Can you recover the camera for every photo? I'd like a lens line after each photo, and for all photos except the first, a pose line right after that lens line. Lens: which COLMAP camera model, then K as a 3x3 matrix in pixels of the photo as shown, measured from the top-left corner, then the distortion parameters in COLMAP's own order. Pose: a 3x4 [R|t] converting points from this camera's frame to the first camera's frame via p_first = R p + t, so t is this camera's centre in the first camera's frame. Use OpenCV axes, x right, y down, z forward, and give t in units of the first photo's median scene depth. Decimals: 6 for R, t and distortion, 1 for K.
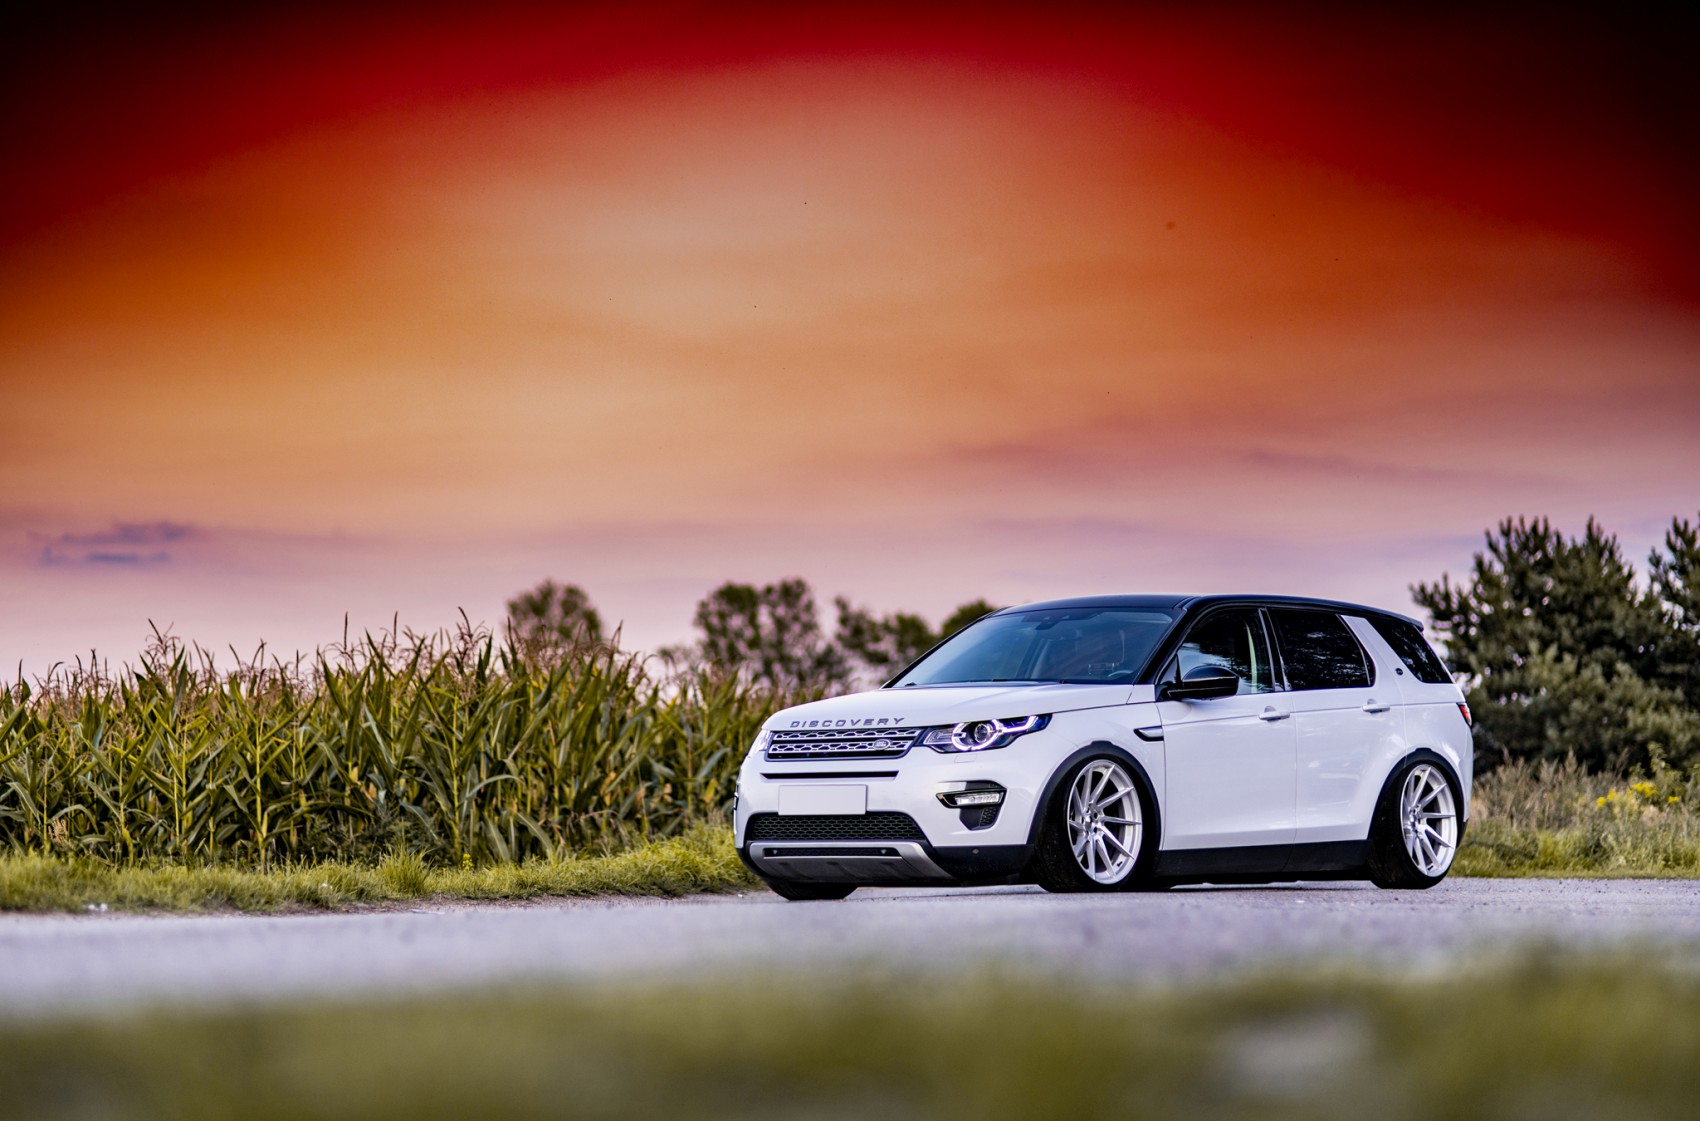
lens RADIAL K [[4314.2, 0, 850.0], [0, 4314.2, 560.5], [0, 0, 1]] dist [0.011548, 0.033645]
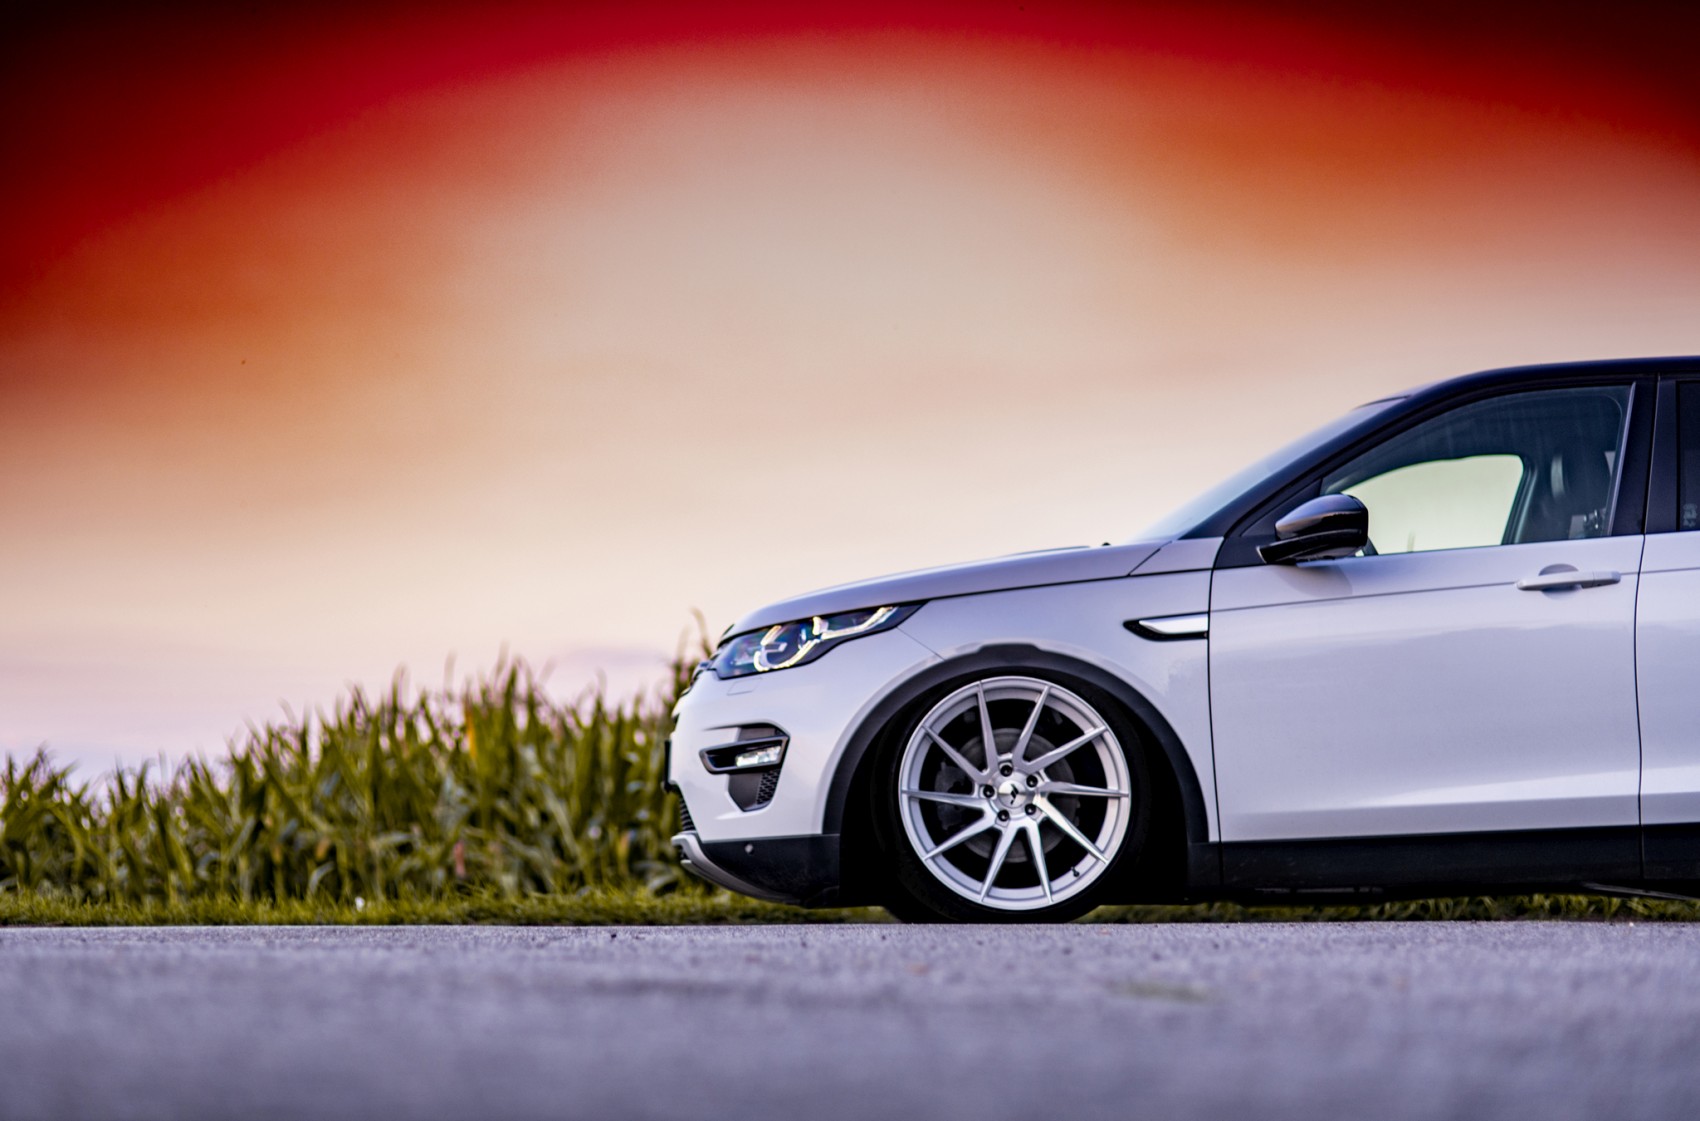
lens RADIAL K [[4314.2, 0, 850.0], [0, 4314.2, 560.5], [0, 0, 1]] dist [0.011548, 0.033645]
pose [[0.662824, -0.061645, -0.746233, 0.458174], [0.059462, 0.997791, -0.029611, 0.046054], [0.746410, -0.024746, 0.665026, 0.616203]]
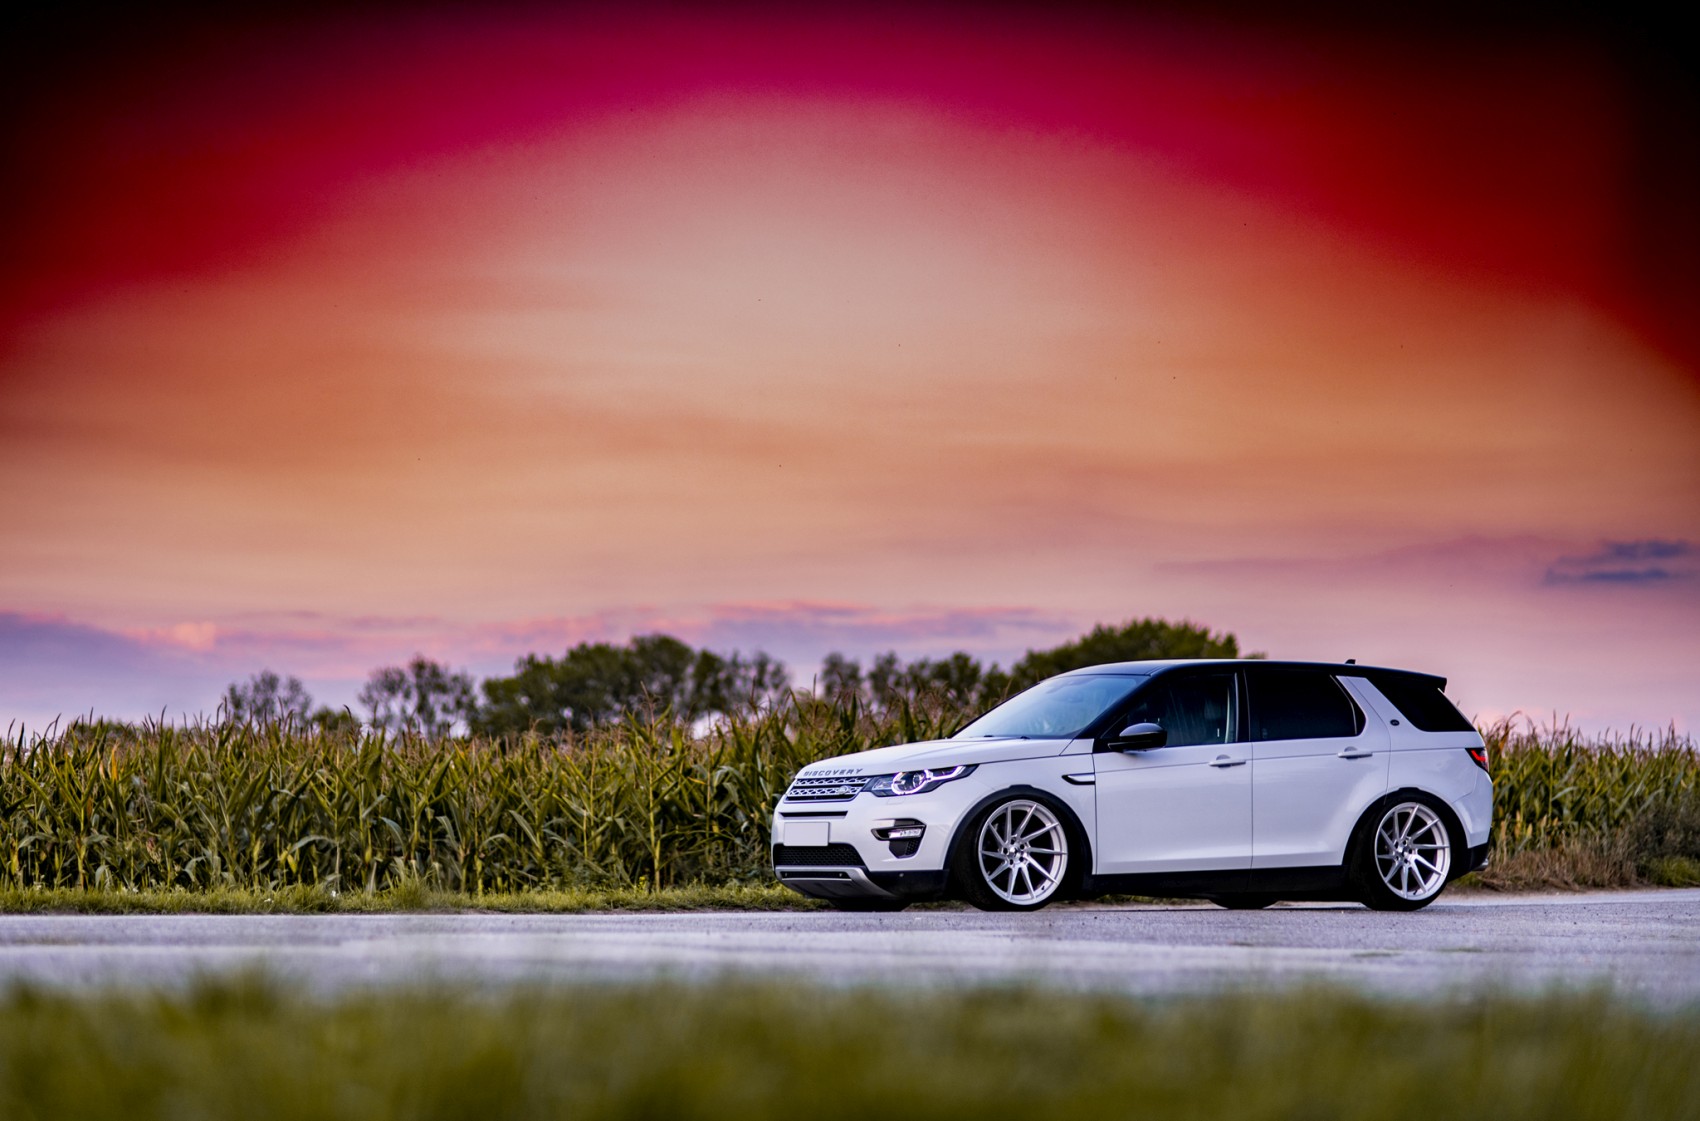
lens RADIAL K [[4314.2, 0, 850.0], [0, 4314.2, 560.5], [0, 0, 1]] dist [0.011548, 0.033645]
pose [[0.935890, -0.022096, -0.351600, 0.448770], [0.021075, 0.999755, -0.006731, -0.015625], [0.351662, -0.001110, 0.936126, -0.176663]]
